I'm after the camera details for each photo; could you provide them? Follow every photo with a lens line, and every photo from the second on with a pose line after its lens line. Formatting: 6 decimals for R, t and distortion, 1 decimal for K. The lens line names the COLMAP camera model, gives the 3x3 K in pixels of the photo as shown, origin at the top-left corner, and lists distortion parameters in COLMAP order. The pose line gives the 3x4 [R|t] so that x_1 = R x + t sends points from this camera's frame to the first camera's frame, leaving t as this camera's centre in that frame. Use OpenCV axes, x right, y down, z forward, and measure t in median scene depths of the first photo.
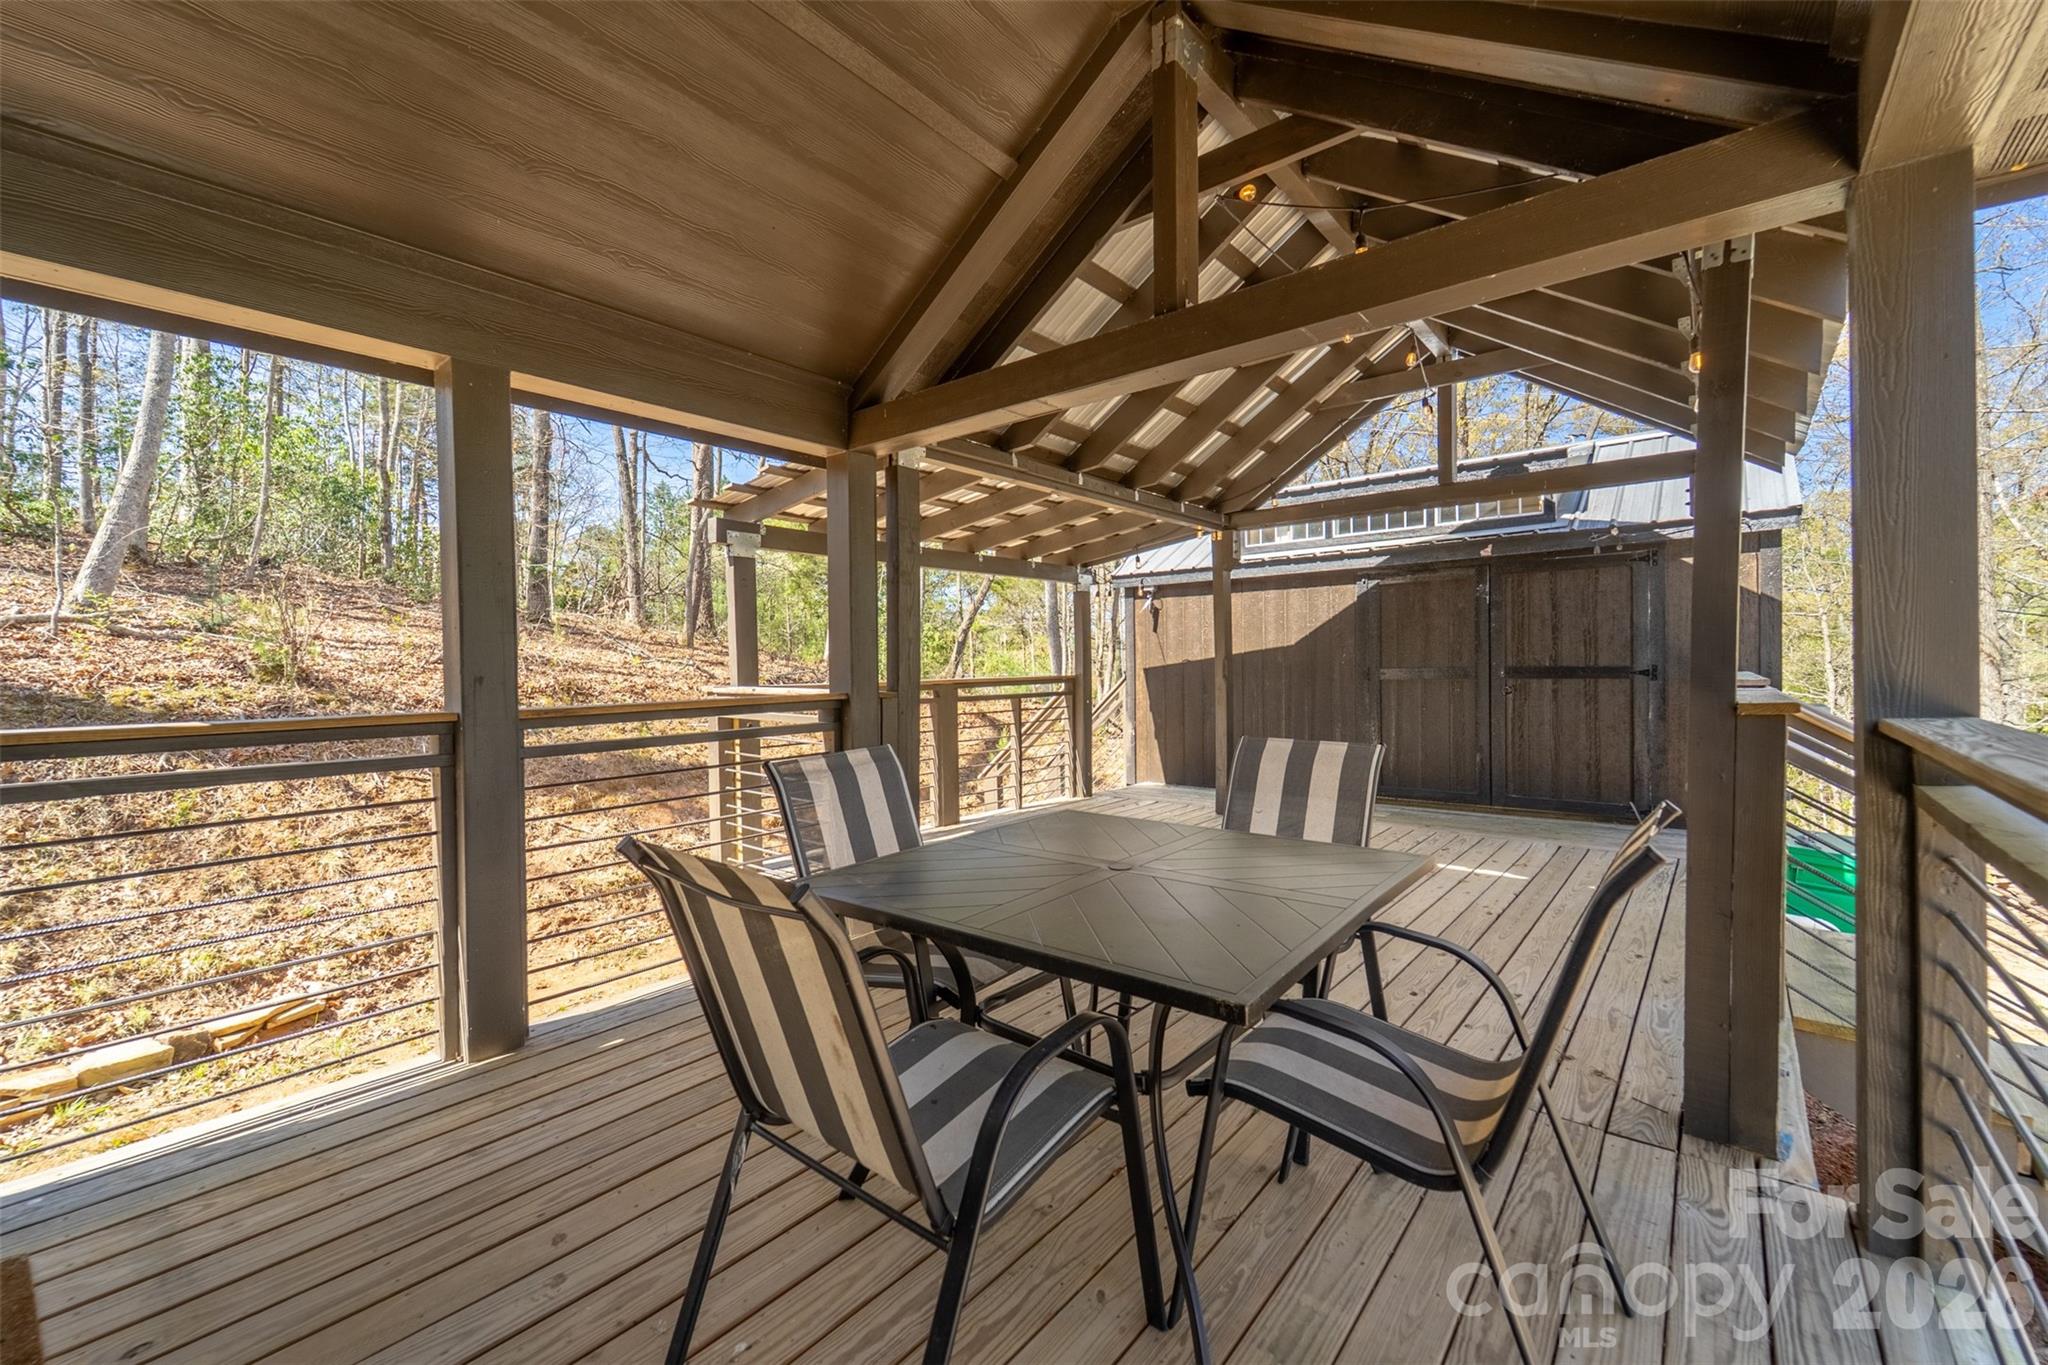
lens RADIAL K [[831.4, 0, 1024.0], [0, 831.4, 682.5], [0, 0, 1]] dist [0.000017, 0.000003]
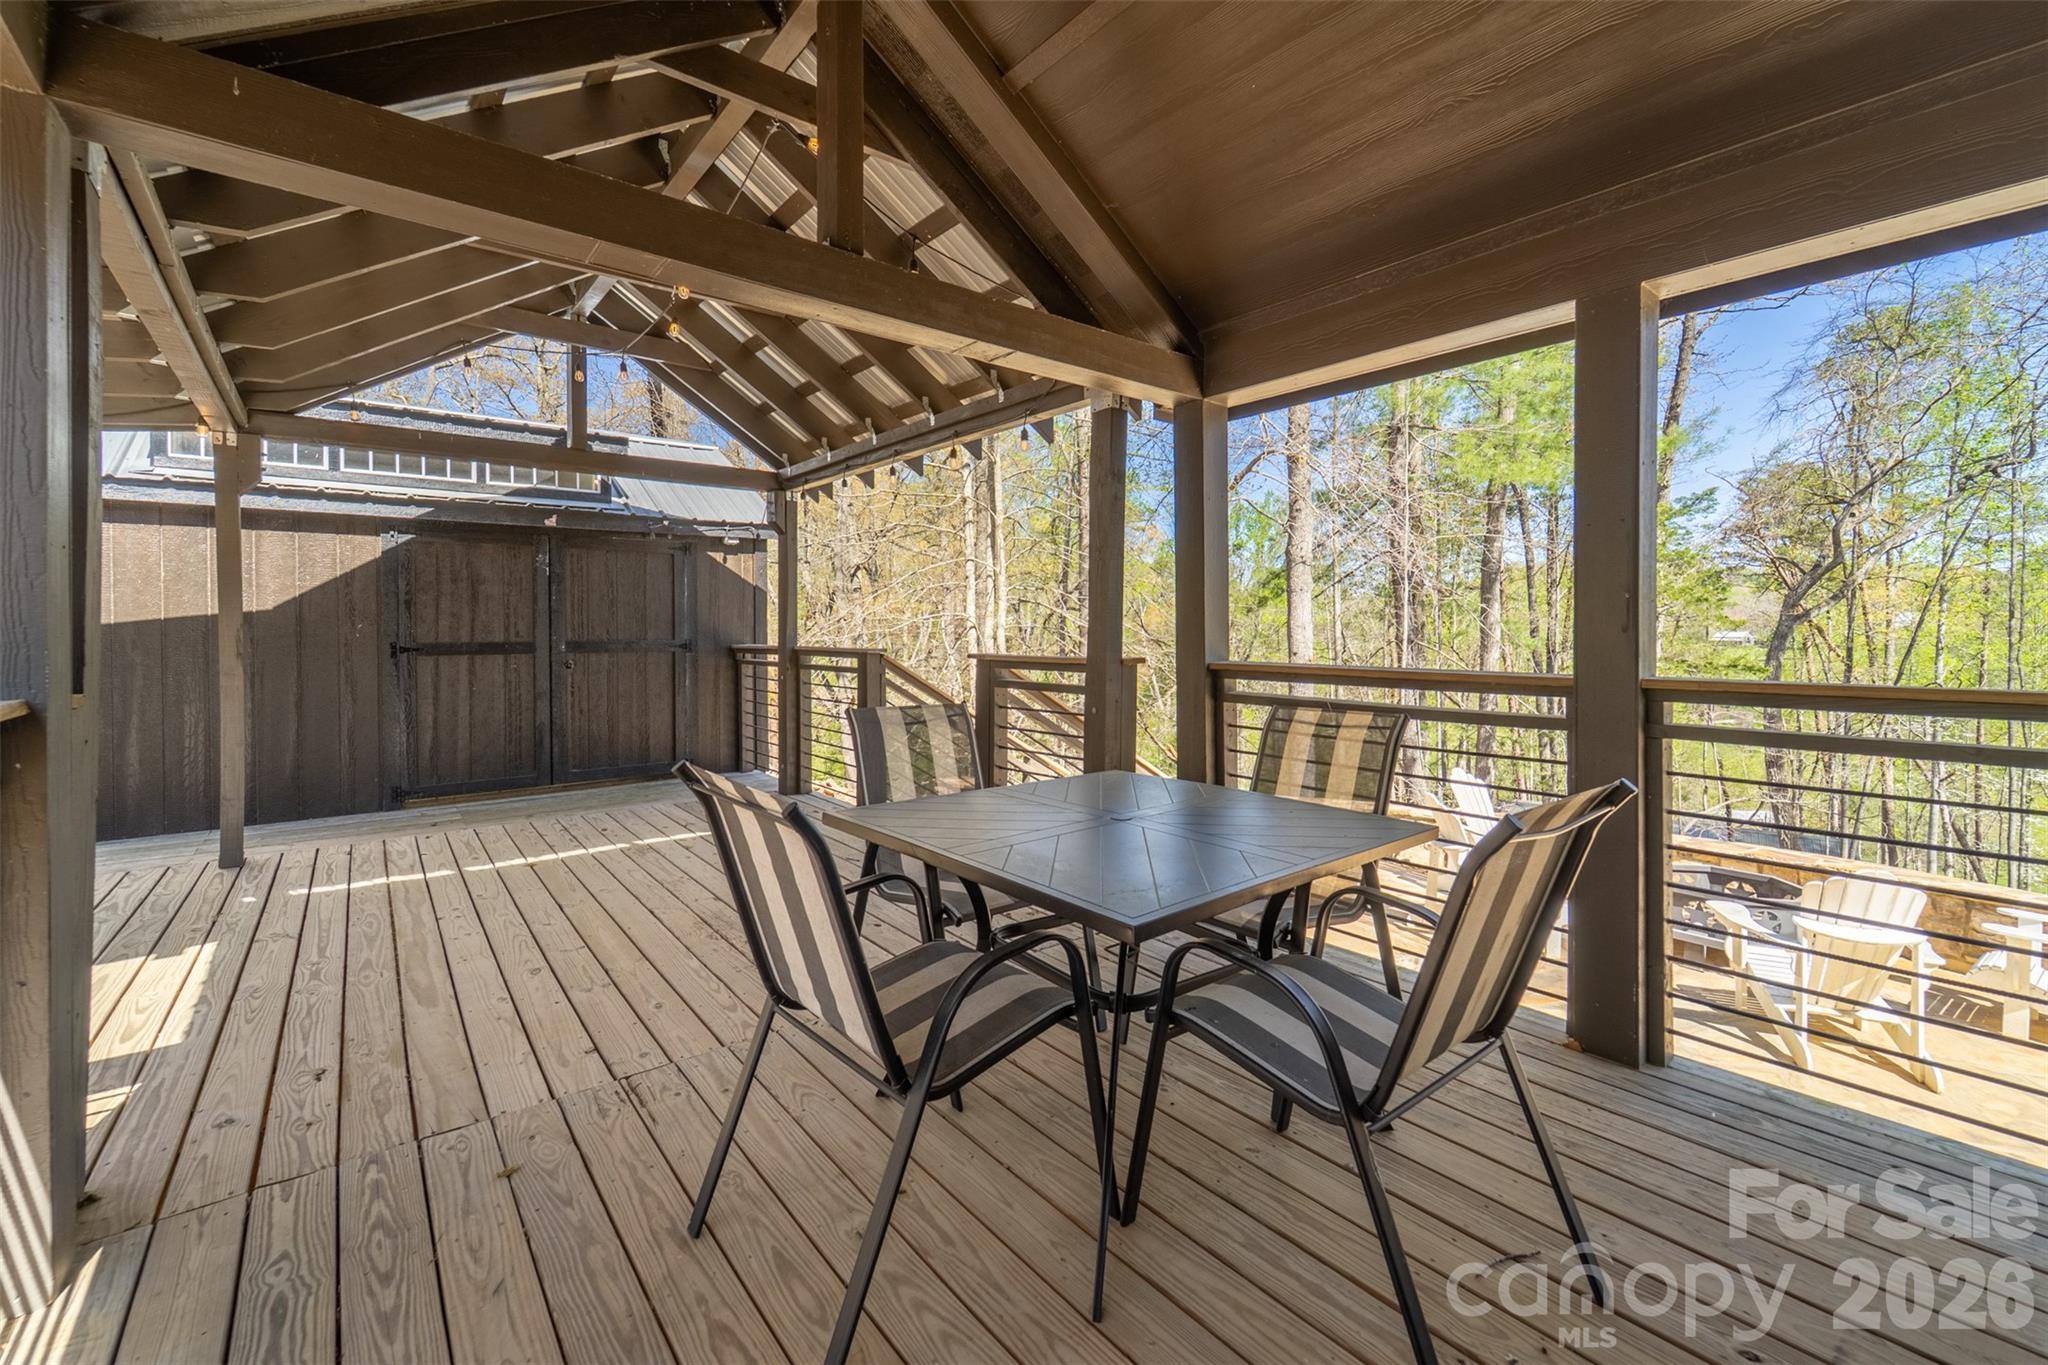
lens RADIAL K [[851.0, 0, 1023.2], [0, 851.0, 656.5], [0, 0, 1]] dist [0.000070, 0.000036]
pose [[0.197892, -0.016940, 0.980077, -0.306797], [0.018587, 0.999736, 0.013527, -0.003982], [-0.980048, 0.015539, 0.198155, 0.269314]]
